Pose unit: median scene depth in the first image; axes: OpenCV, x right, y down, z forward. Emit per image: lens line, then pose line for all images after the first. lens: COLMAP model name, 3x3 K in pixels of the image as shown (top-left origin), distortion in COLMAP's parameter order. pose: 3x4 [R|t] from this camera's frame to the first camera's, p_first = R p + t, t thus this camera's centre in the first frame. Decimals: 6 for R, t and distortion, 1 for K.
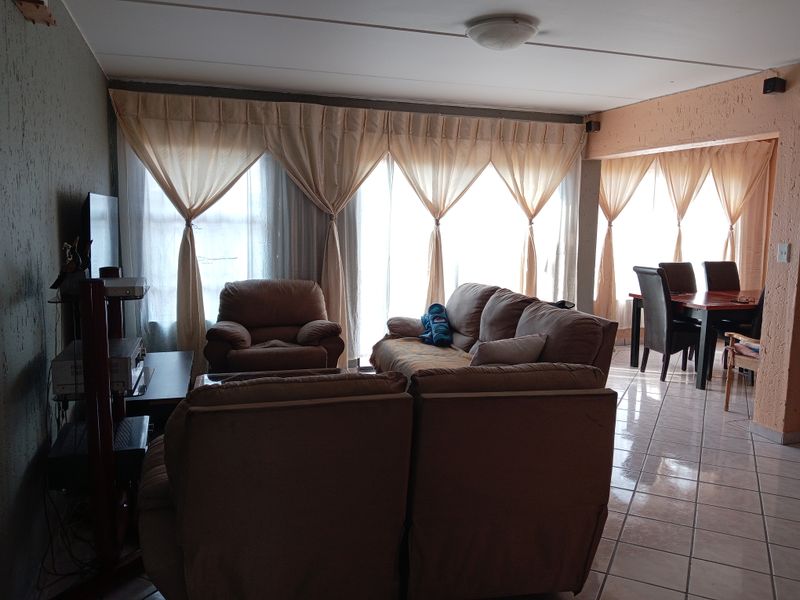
lens RADIAL K [[631.8, 0, 400.0], [0, 631.8, 300.0], [0, 0, 1]] dist [0.096537, -0.184498]
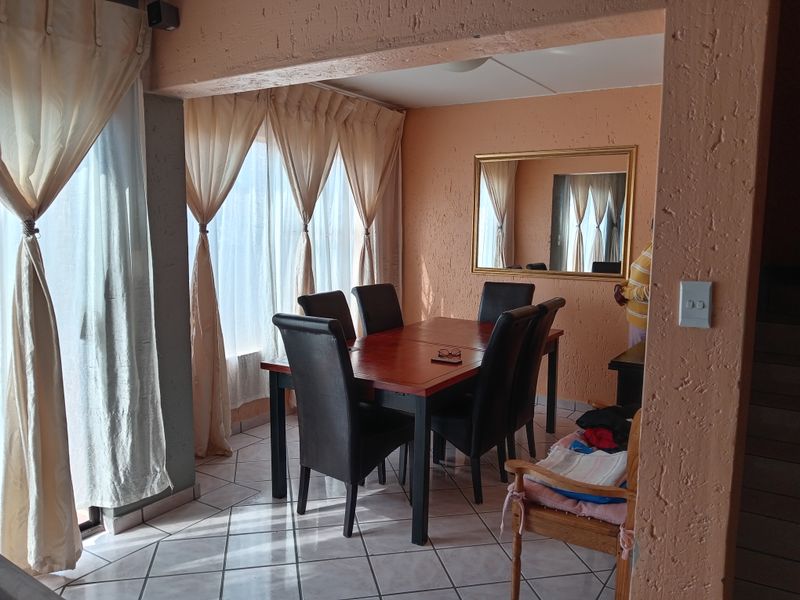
lens RADIAL K [[625.6, 0, 400.0], [0, 625.6, 300.0], [0, 0, 1]] dist [-0.000344, -0.003223]
pose [[0.777099, -0.082951, 0.623888, 0.134010], [0.080439, 0.996237, 0.032265, -0.069144], [-0.624217, 0.025112, 0.780848, 0.532390]]
